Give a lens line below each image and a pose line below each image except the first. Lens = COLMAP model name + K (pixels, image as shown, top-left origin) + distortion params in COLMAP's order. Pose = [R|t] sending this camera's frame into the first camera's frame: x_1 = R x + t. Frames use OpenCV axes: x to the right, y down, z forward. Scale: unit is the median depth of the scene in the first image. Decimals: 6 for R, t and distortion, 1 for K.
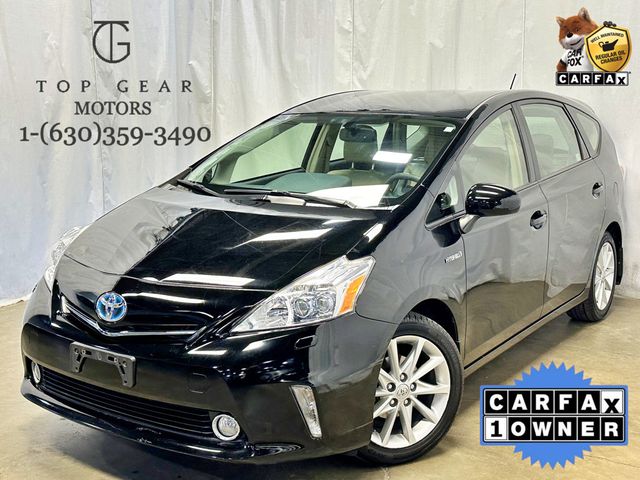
lens RADIAL K [[807.3, 0, 320.0], [0, 807.3, 240.0], [0, 0, 1]] dist [0.223559, -0.551638]
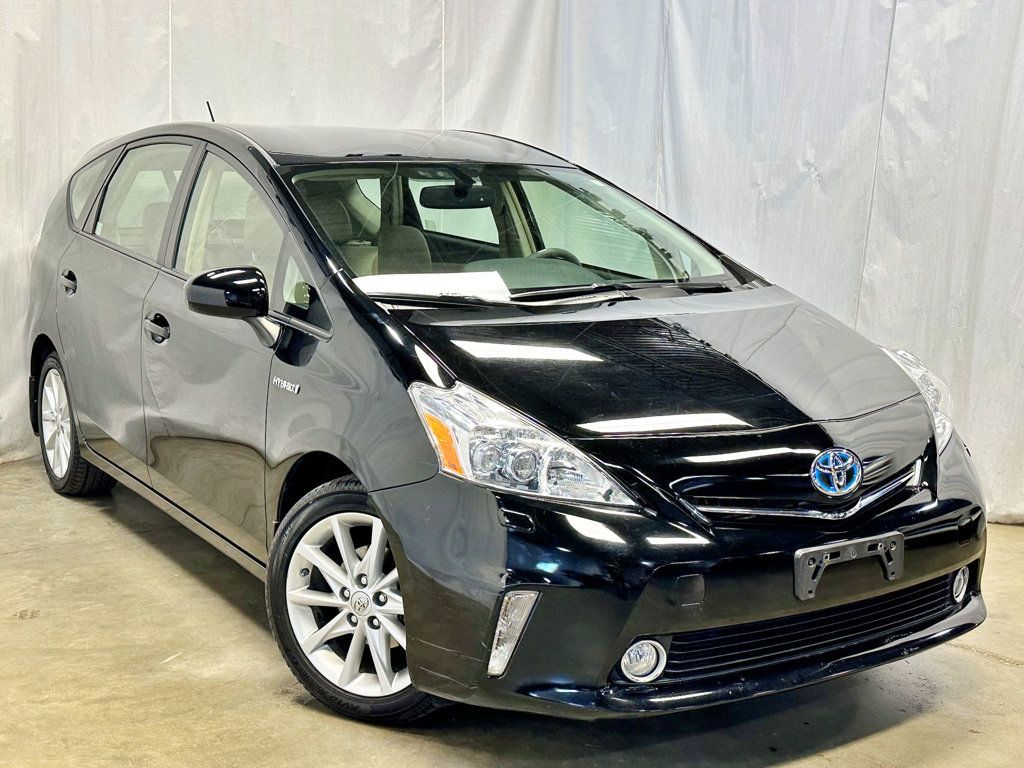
lens RADIAL K [[1291.8, 0, 512.0], [0, 1291.8, 384.0], [0, 0, 1]] dist [0.223559, -0.551638]
pose [[0.382633, -0.162238, 0.909544, -0.838994], [0.155156, 0.981764, 0.109848, -0.088008], [-0.910779, 0.099090, 0.400827, 0.558447]]
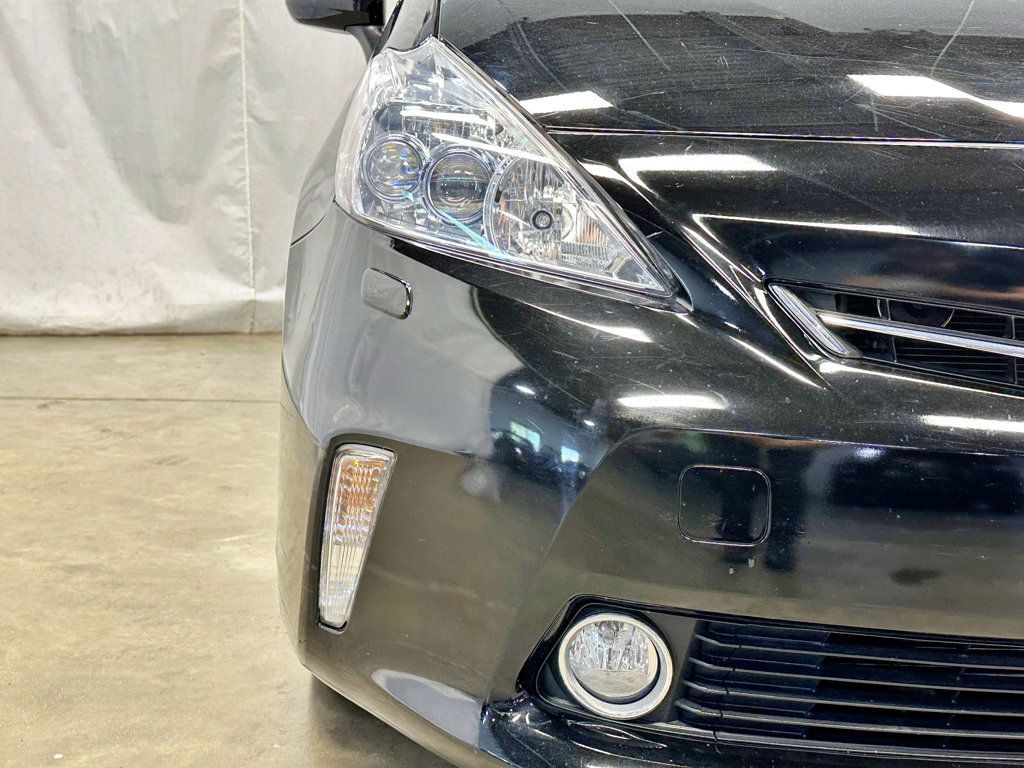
lens RADIAL K [[1291.8, 0, 512.0], [0, 1291.8, 384.0], [0, 0, 1]] dist [0.223559, -0.551638]
pose [[0.803453, -0.092734, 0.588102, -0.424746], [0.074792, 0.995691, 0.054823, 0.052042], [-0.590652, -0.000062, 0.806927, 0.571983]]
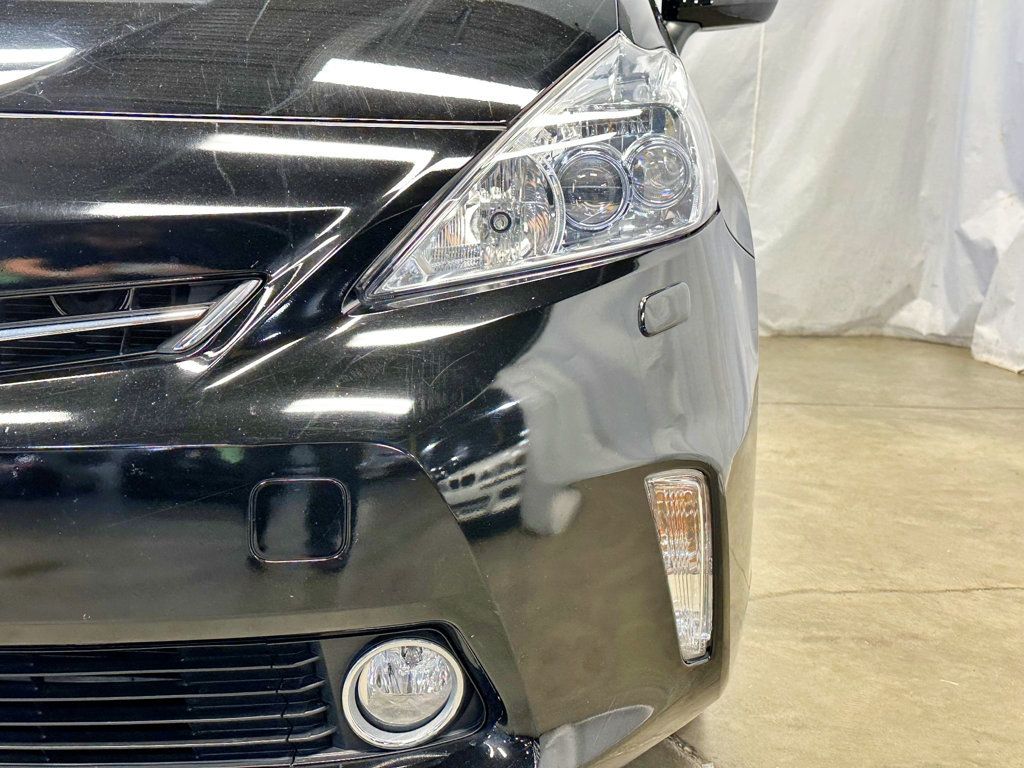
lens RADIAL K [[1291.8, 0, 512.0], [0, 1291.8, 384.0], [0, 0, 1]] dist [0.223559, -0.551638]
pose [[0.846729, -0.094849, 0.523502, -0.176745], [0.073200, 0.995391, 0.061950, 0.076794], [-0.526965, -0.014134, 0.849769, 0.426286]]
